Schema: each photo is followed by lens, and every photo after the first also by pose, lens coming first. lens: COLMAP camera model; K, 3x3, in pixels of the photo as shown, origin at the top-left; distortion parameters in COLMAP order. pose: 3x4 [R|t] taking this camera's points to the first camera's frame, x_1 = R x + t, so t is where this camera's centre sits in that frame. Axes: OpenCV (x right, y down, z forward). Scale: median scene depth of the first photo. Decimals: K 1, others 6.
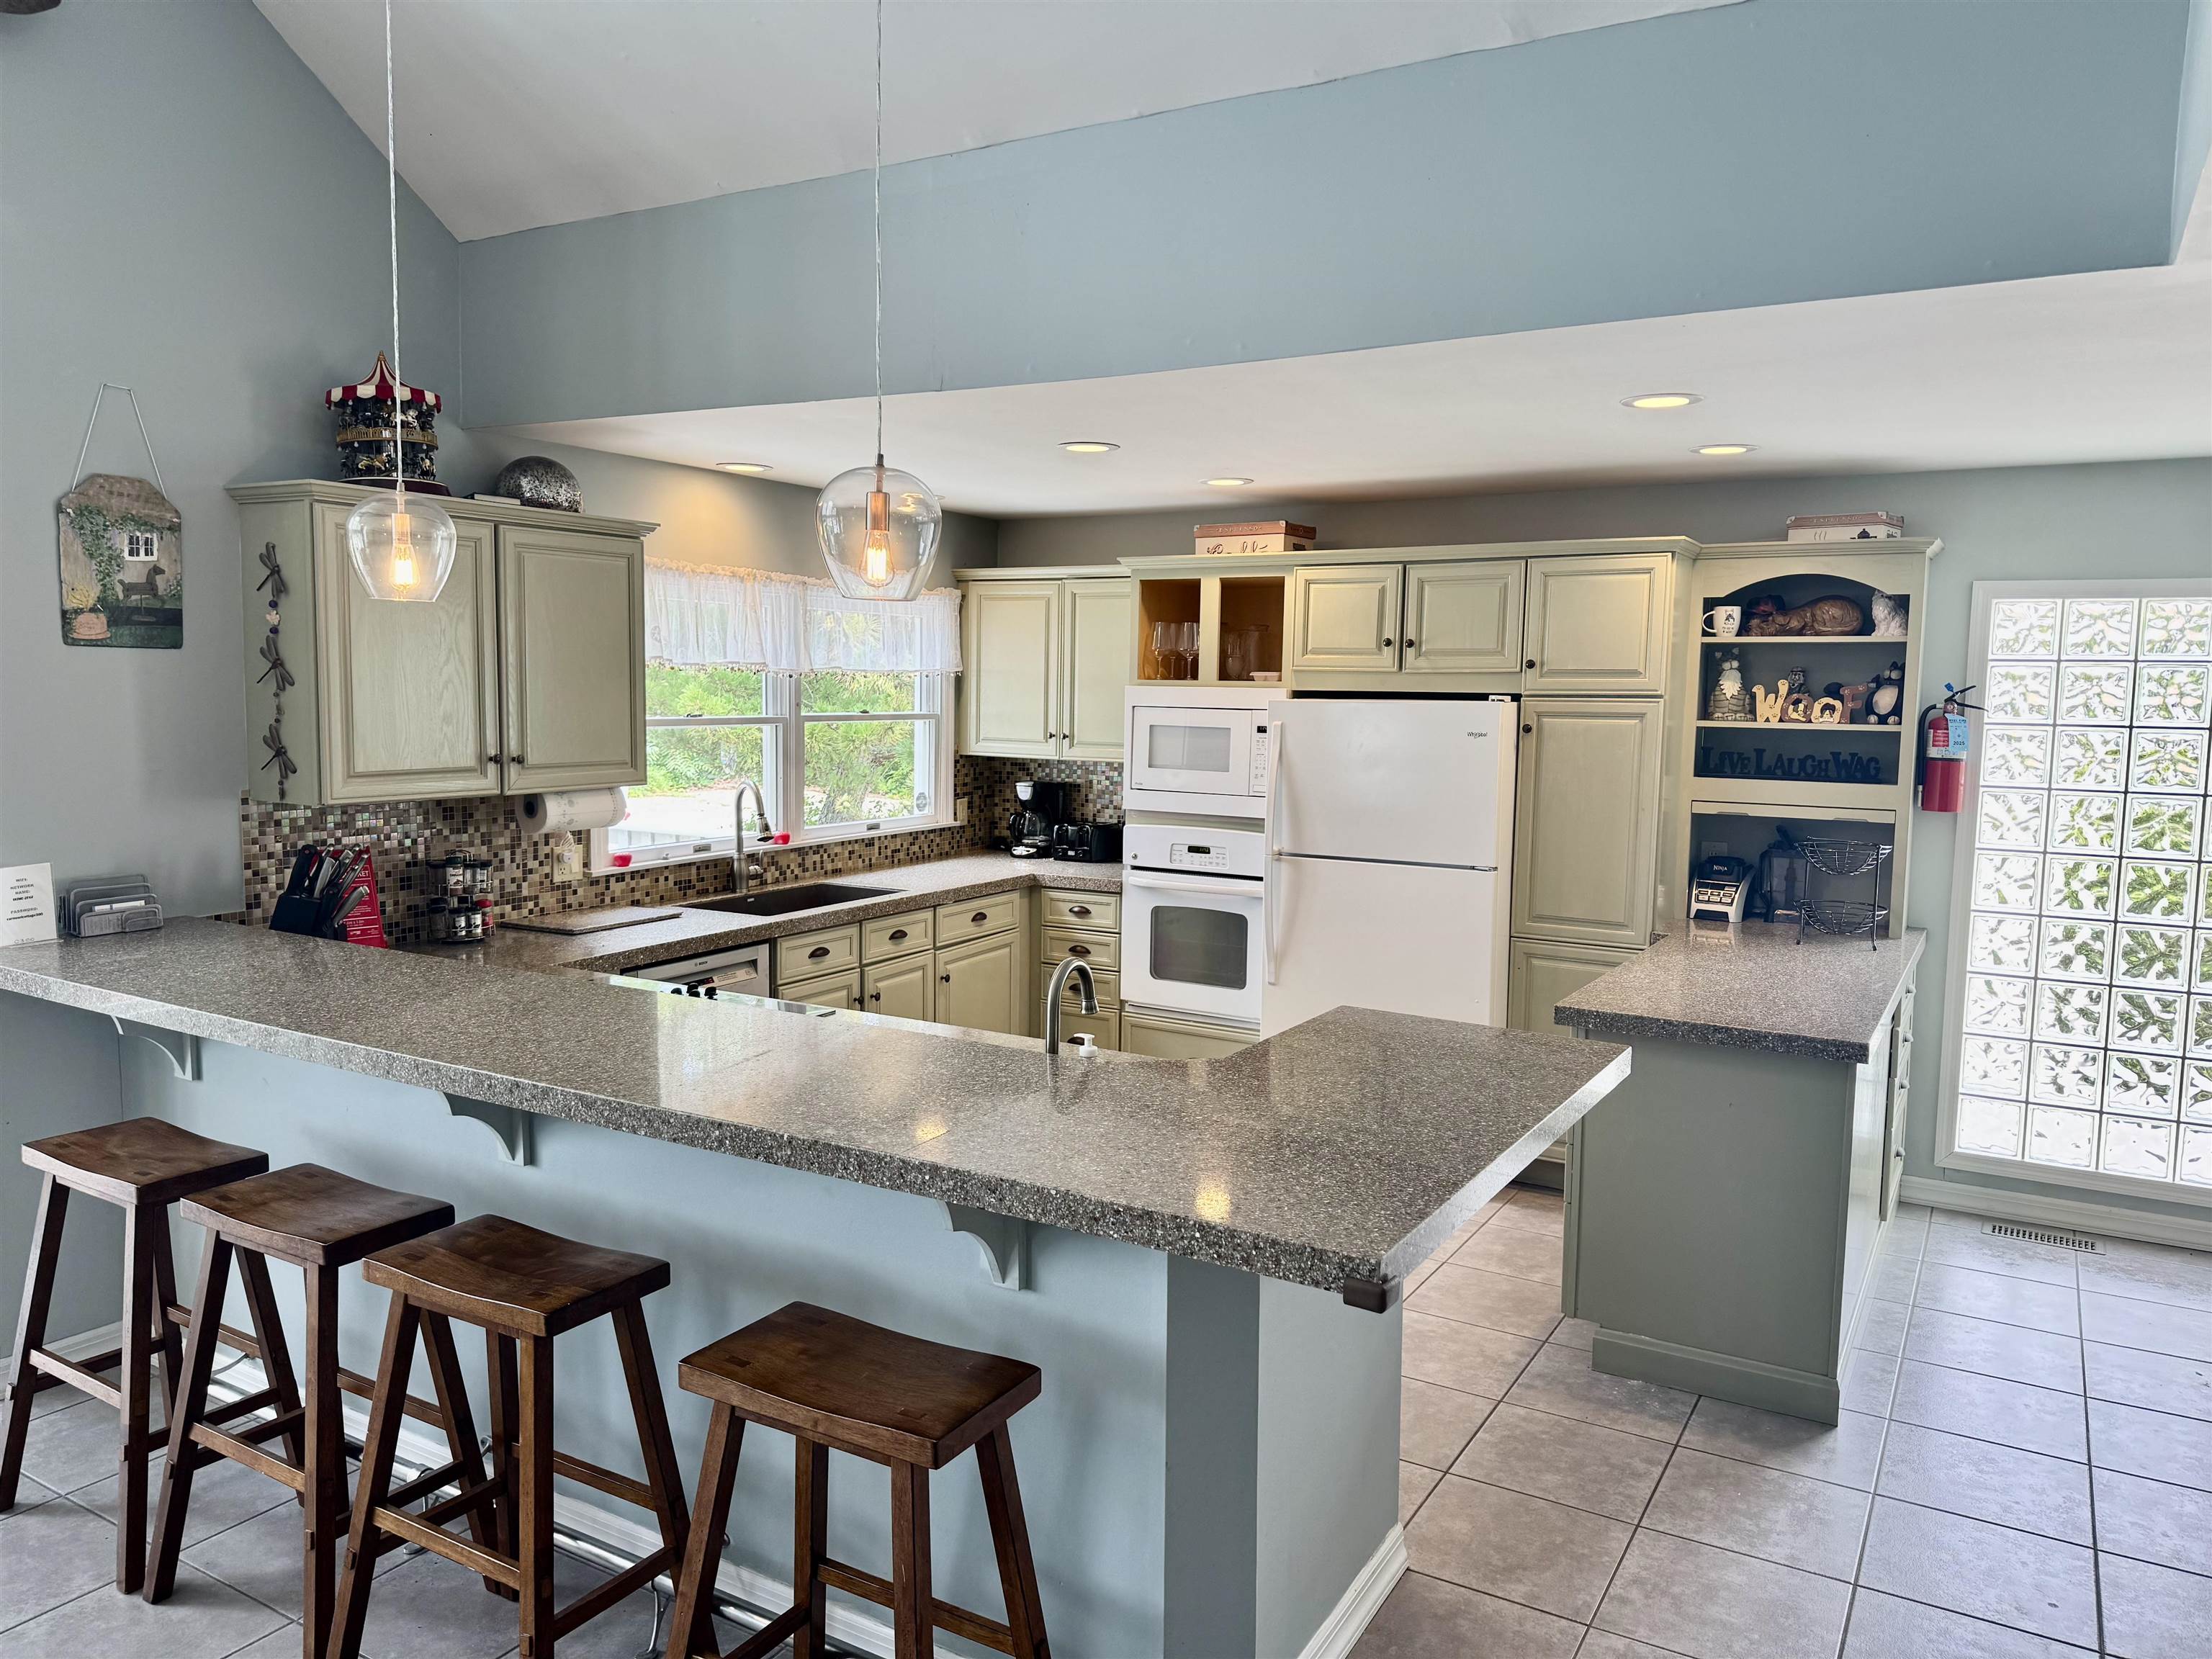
lens RADIAL K [[1555.4, 0, 1104.2], [0, 1555.4, 826.0], [0, 0, 1]] dist [0.150031, -0.184772]
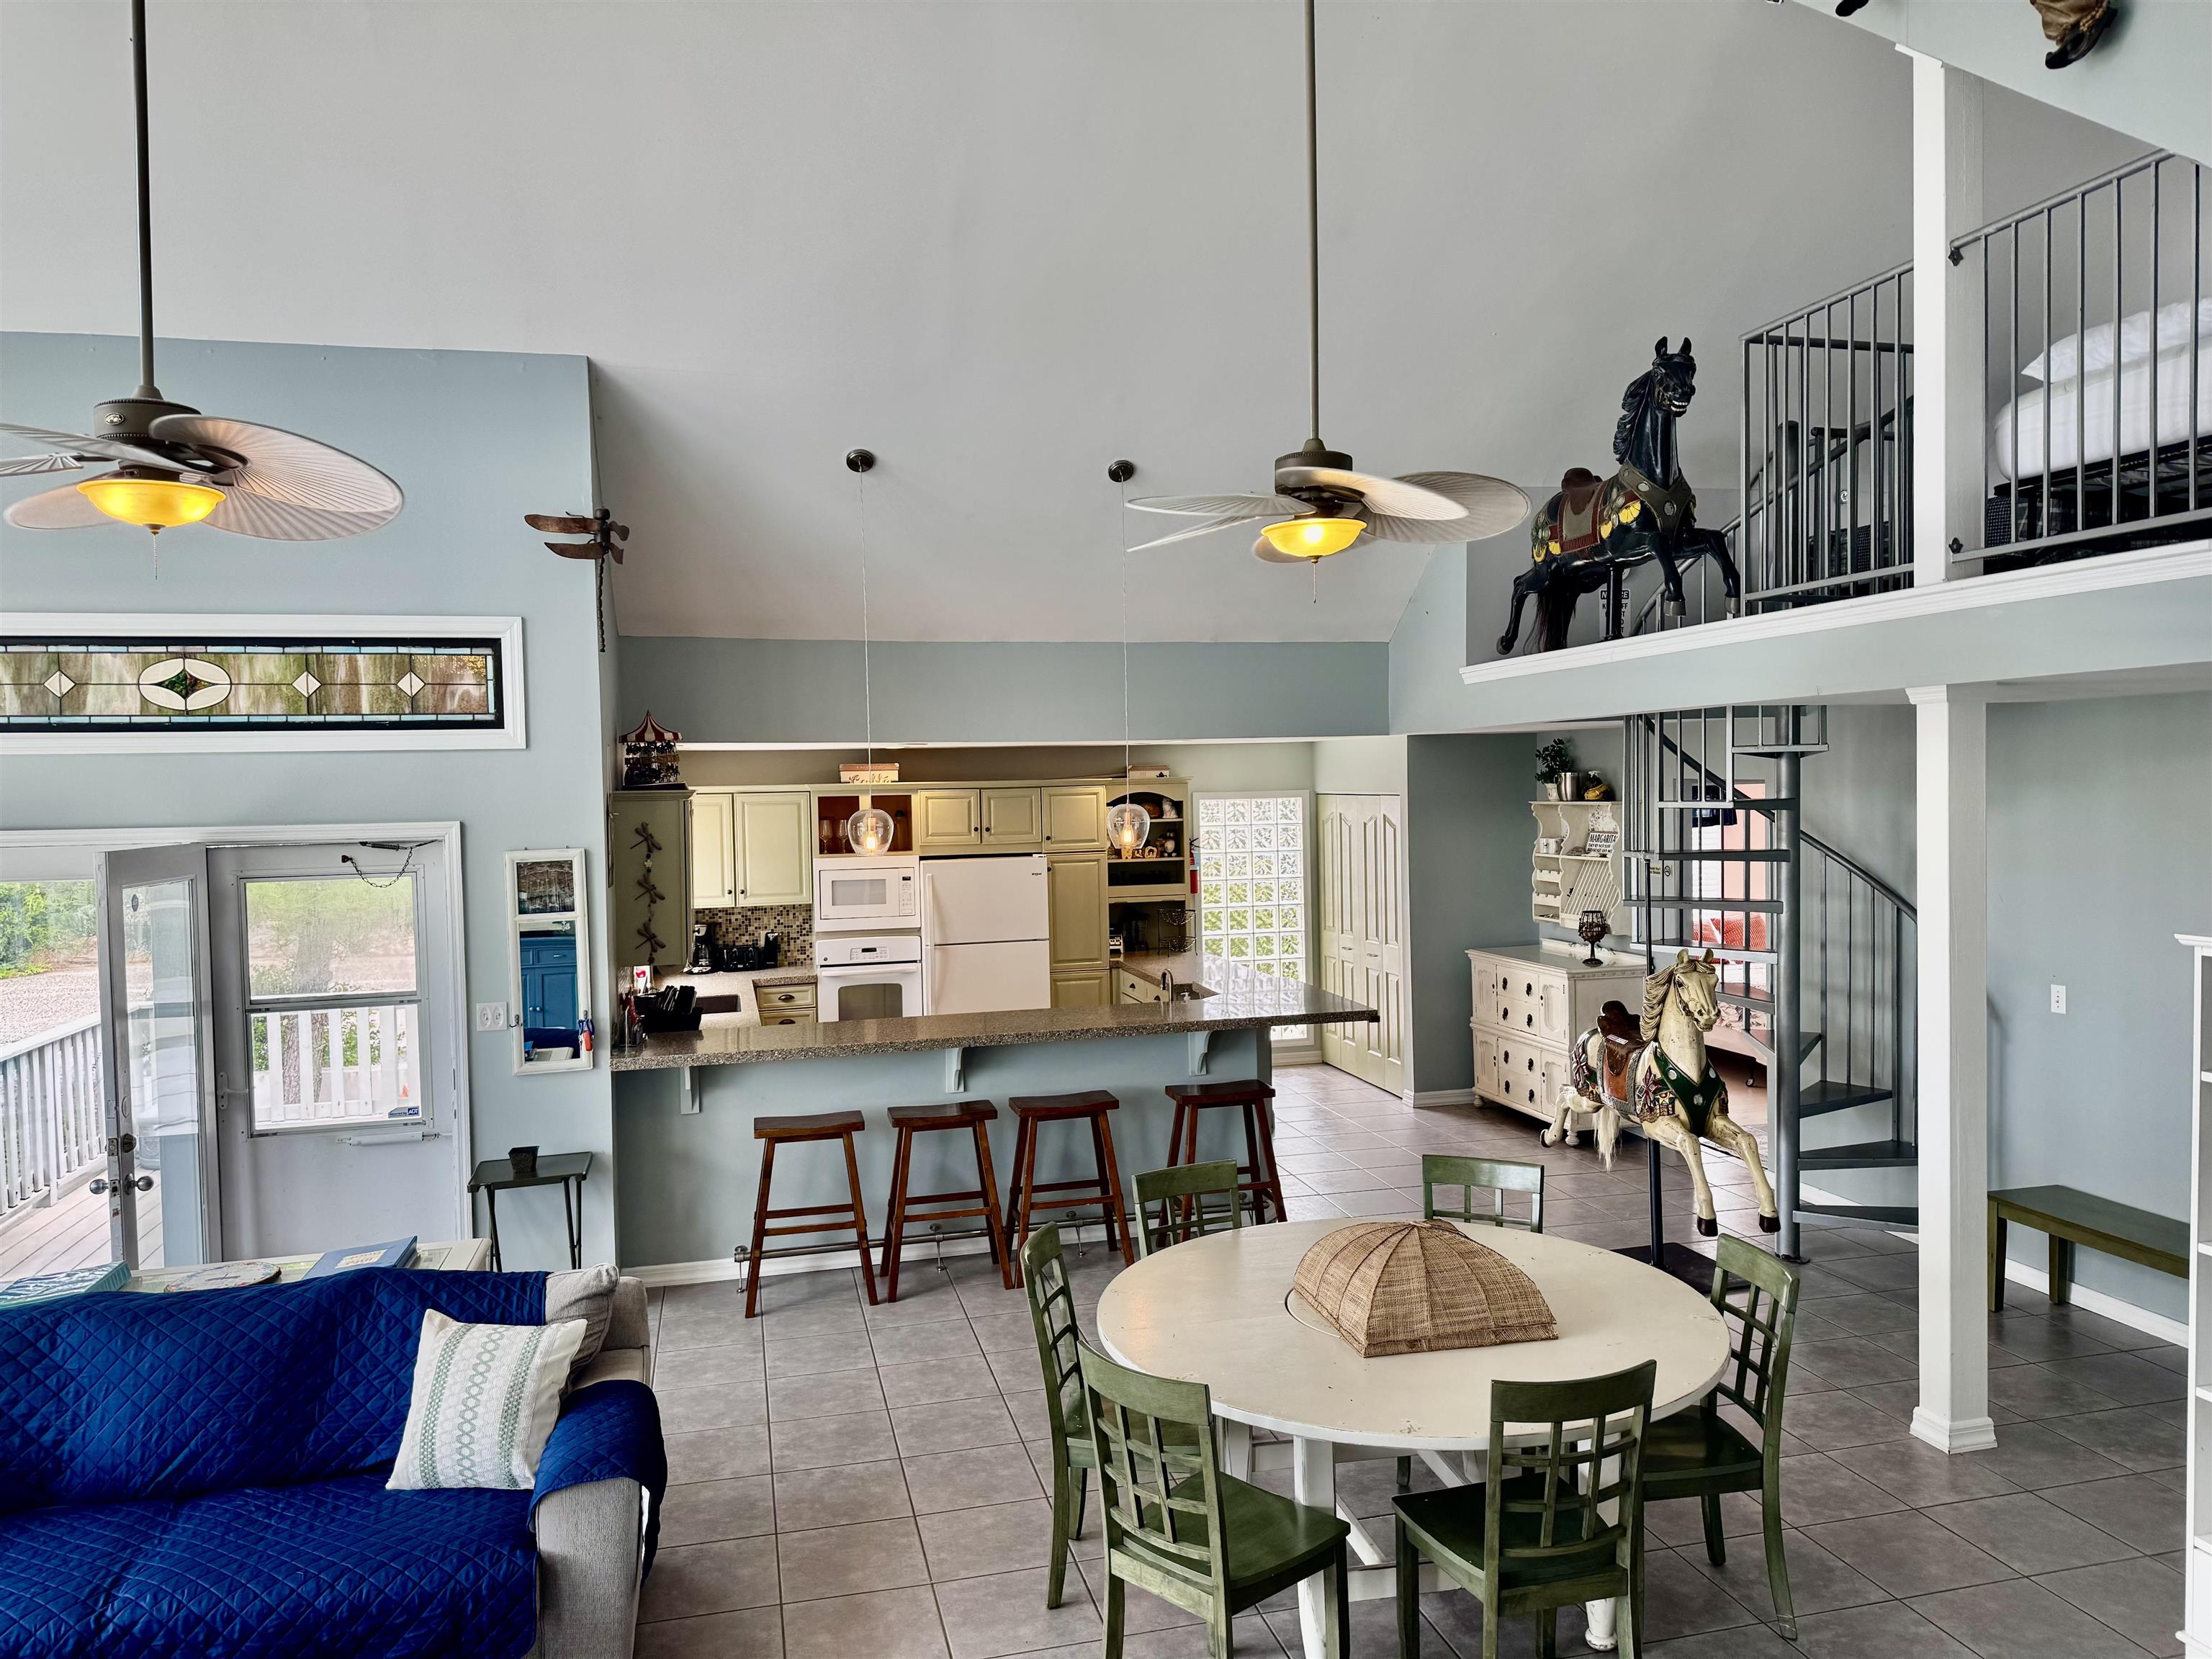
lens RADIAL K [[1518.4, 0, 1203.2], [0, 1518.4, 812.6], [0, 0, 1]] dist [-0.002111, -0.002346]
pose [[0.668300, -0.045090, 0.742524, -1.031781], [0.098516, 0.994734, -0.028262, -0.057882], [-0.737340, 0.092038, 0.669223, -0.464591]]
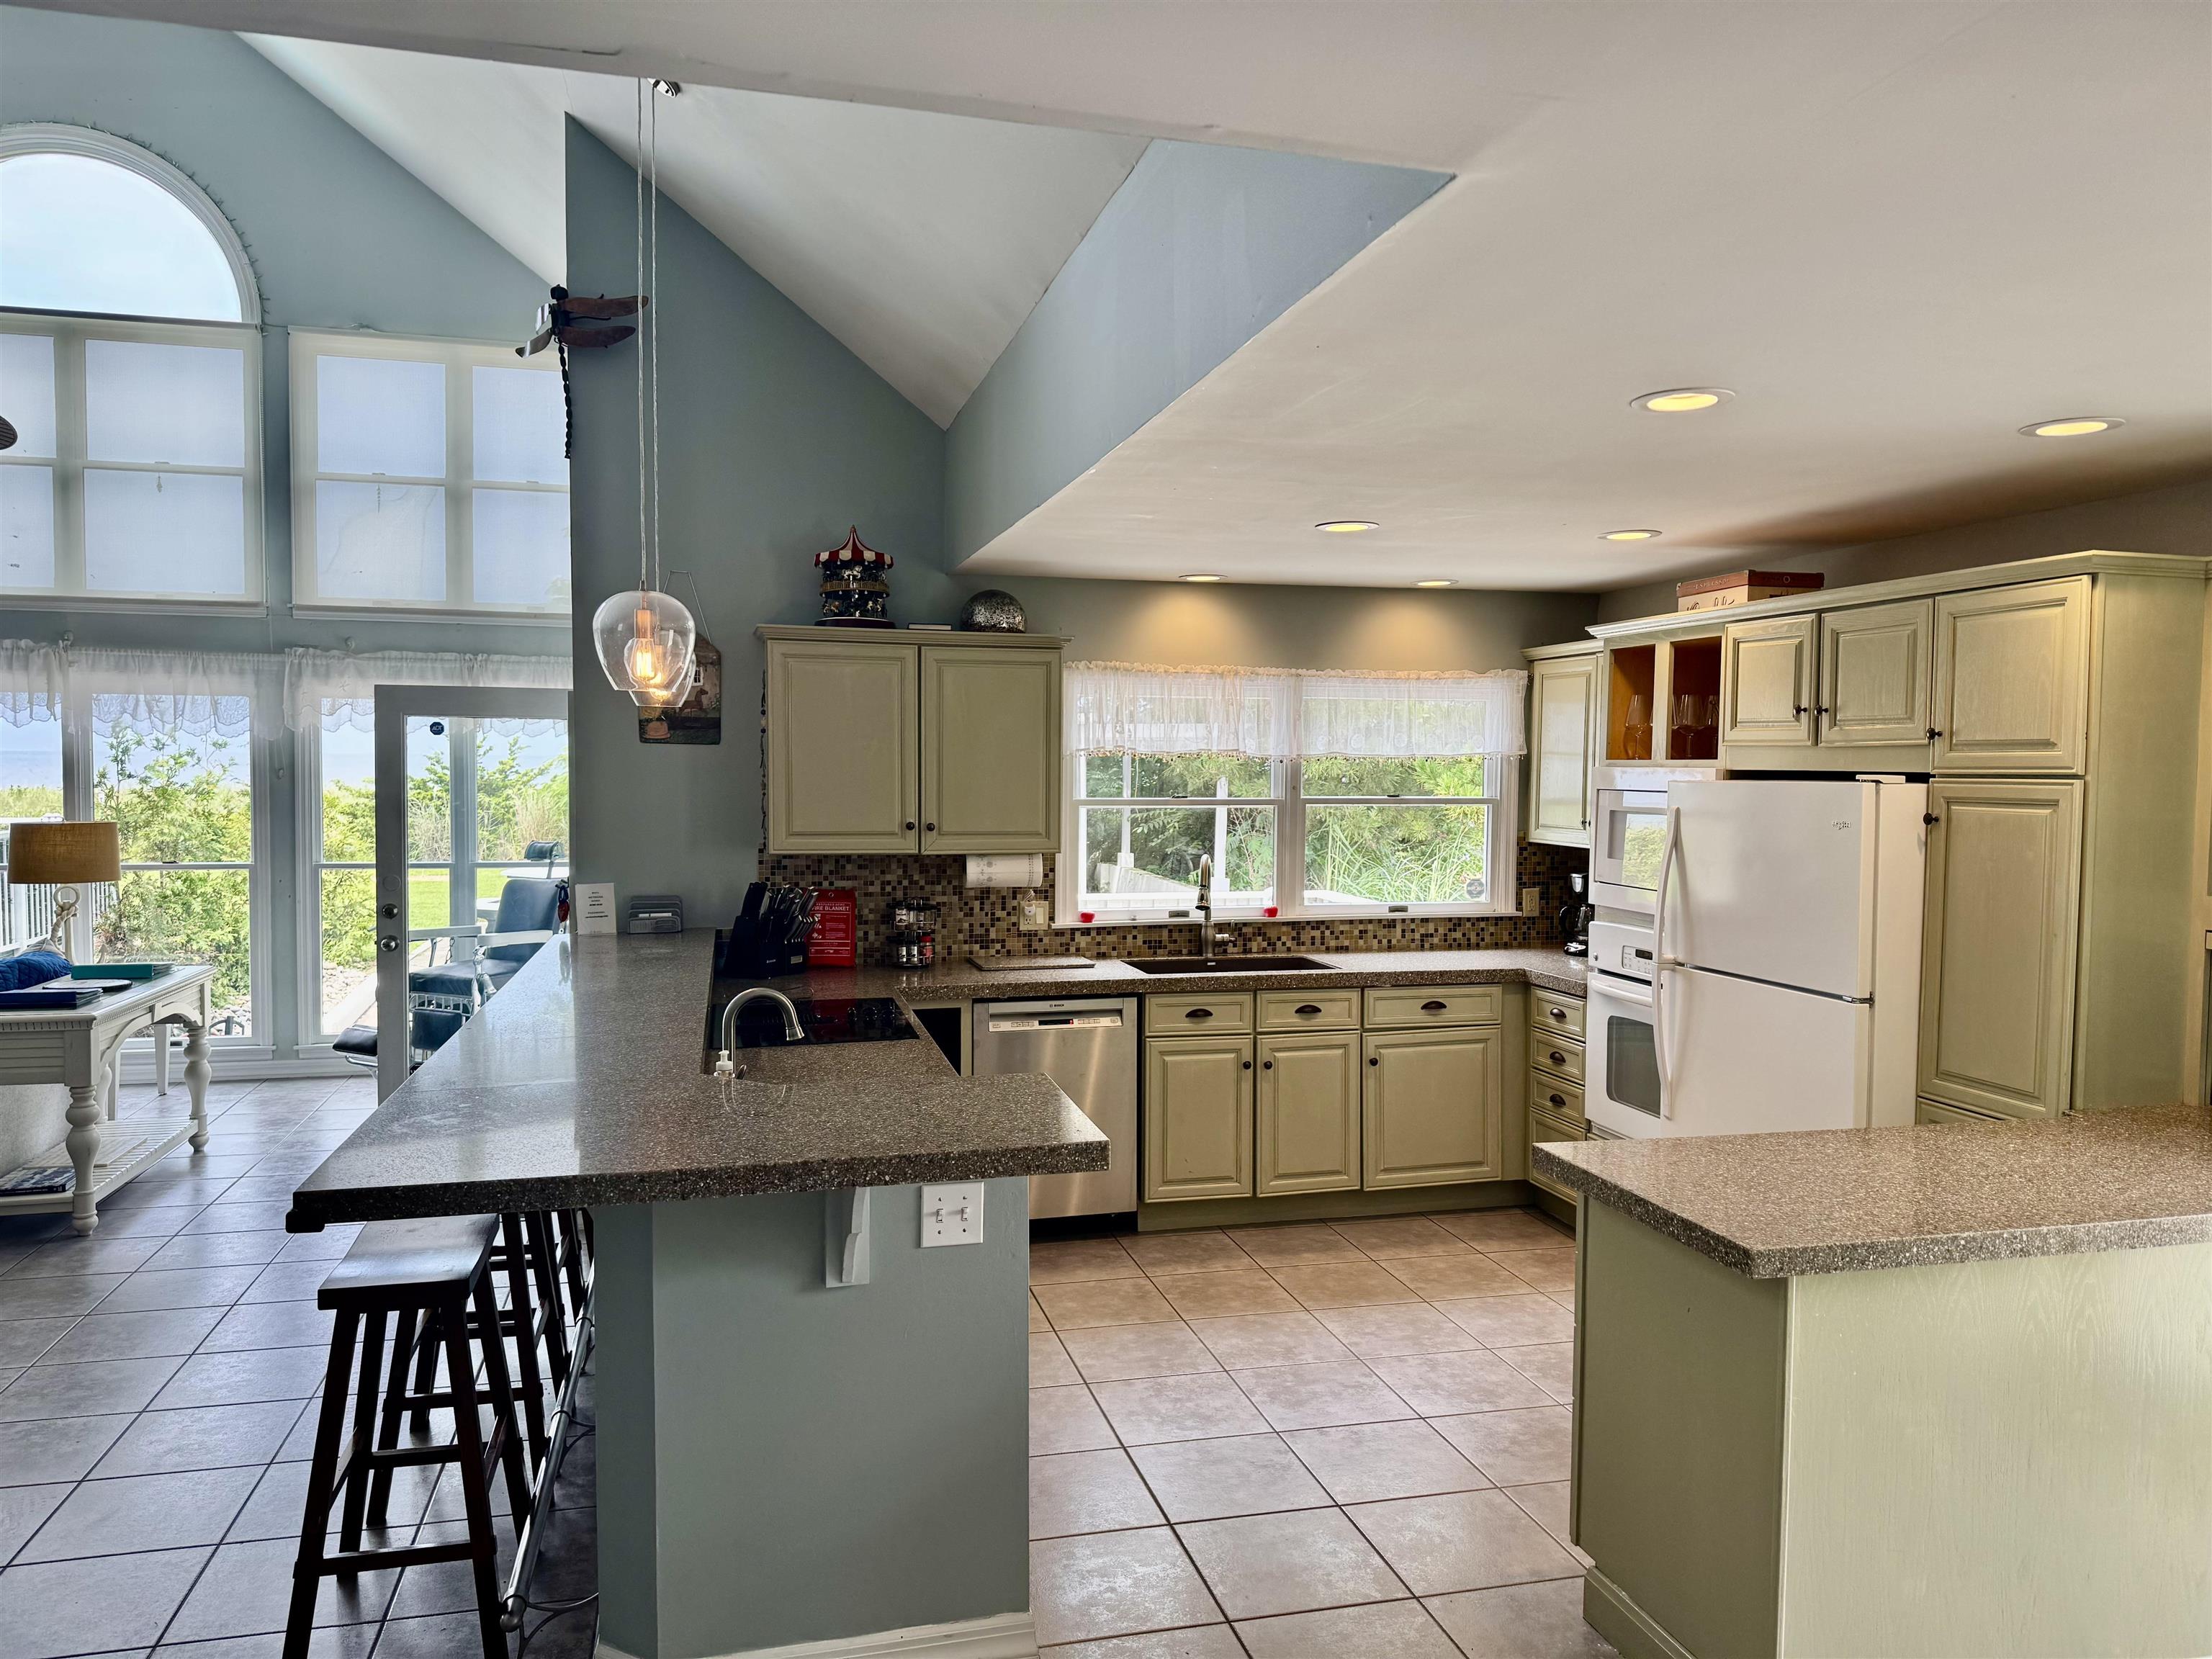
lens RADIAL K [[1544.5, 0, 1119.8], [0, 1544.5, 846.3], [0, 0, 1]] dist [0.136834, -0.194531]
pose [[0.705615, 0.029872, -0.707966, 0.517910], [-0.064761, 0.997648, -0.022451, -0.006898], [0.705630, 0.061691, 0.705890, 0.190890]]
